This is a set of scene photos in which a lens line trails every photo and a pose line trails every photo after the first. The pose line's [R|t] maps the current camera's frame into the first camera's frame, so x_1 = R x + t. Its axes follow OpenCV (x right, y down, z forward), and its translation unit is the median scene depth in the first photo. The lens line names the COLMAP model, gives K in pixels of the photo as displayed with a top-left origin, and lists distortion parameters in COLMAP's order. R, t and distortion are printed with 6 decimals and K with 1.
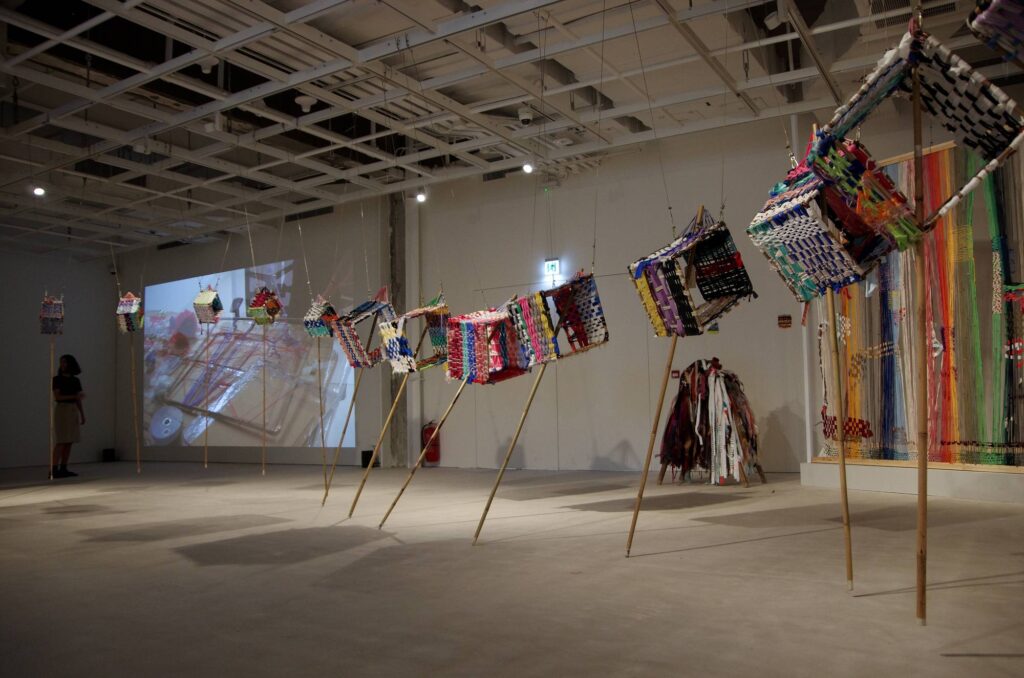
lens RADIAL K [[817.5, 0, 512.0], [0, 817.5, 339.0], [0, 0, 1]] dist [-0.087888, 0.005128]
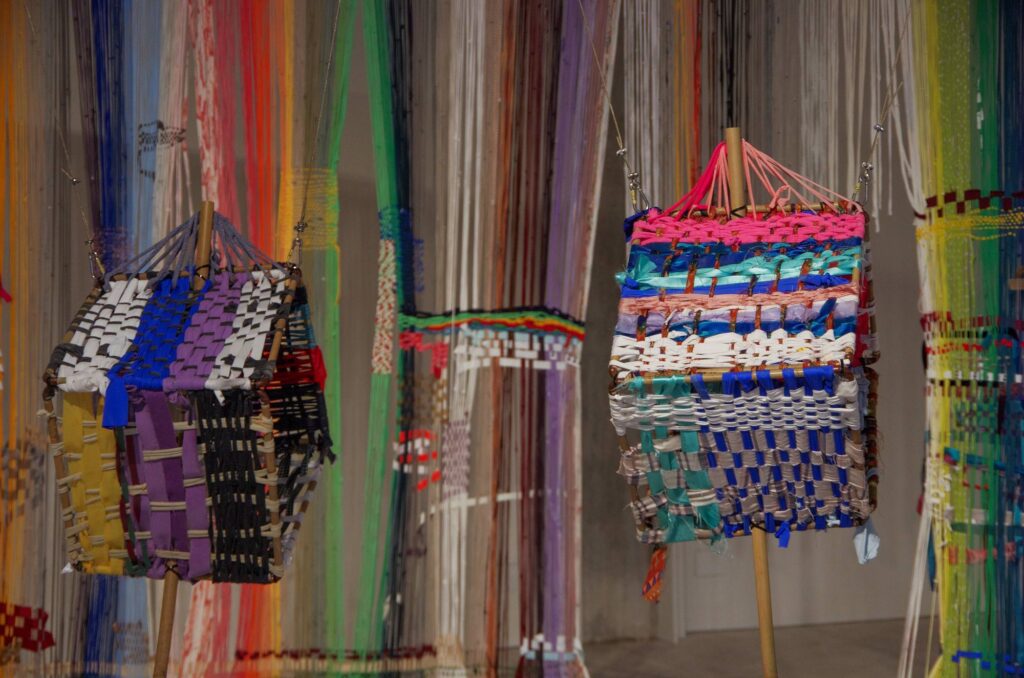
lens RADIAL K [[2000.4, 0, 512.0], [0, 2000.4, 339.0], [0, 0, 1]] dist [0.230464, 0.294734]
pose [[0.517511, -0.013695, 0.855567, -0.358172], [-0.075005, 0.995297, 0.061300, -0.131797], [-0.852383, -0.095895, 0.514051, 0.334508]]
